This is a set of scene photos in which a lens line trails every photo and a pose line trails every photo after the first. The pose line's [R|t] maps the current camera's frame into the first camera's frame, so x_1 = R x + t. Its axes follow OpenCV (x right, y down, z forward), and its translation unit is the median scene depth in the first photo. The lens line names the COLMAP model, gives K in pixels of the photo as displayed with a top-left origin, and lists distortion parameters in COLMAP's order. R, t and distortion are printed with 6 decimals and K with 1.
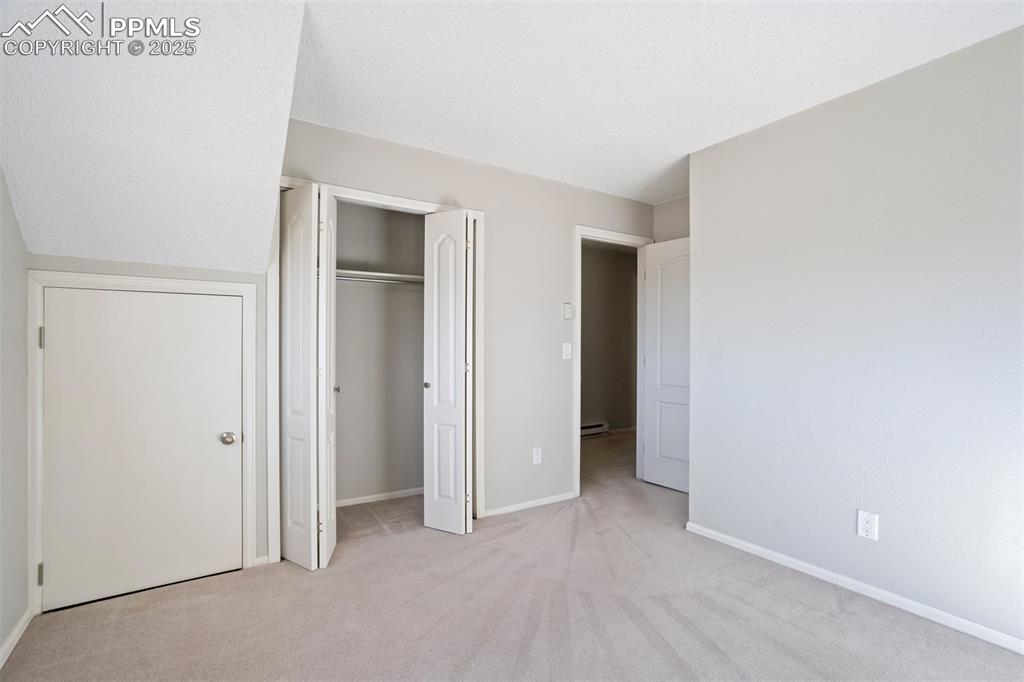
lens RADIAL K [[488.5, 0, 509.4], [0, 488.5, 340.2], [0, 0, 1]] dist [-0.035385, 0.023284]
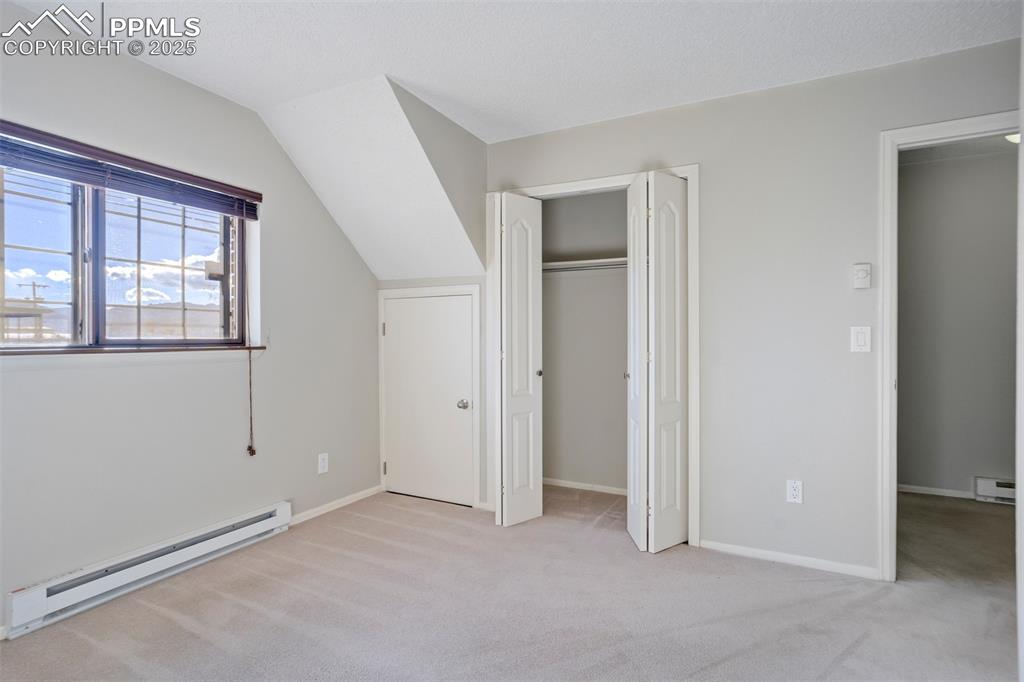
lens RADIAL K [[504.6, 0, 514.7], [0, 504.6, 343.6], [0, 0, 1]] dist [-0.002461, 0.000371]
pose [[0.505368, 0.003508, -0.862897, 0.537082], [0.004691, 0.999966, 0.006813, 0.024384], [0.862891, -0.007491, 0.505334, 0.342738]]
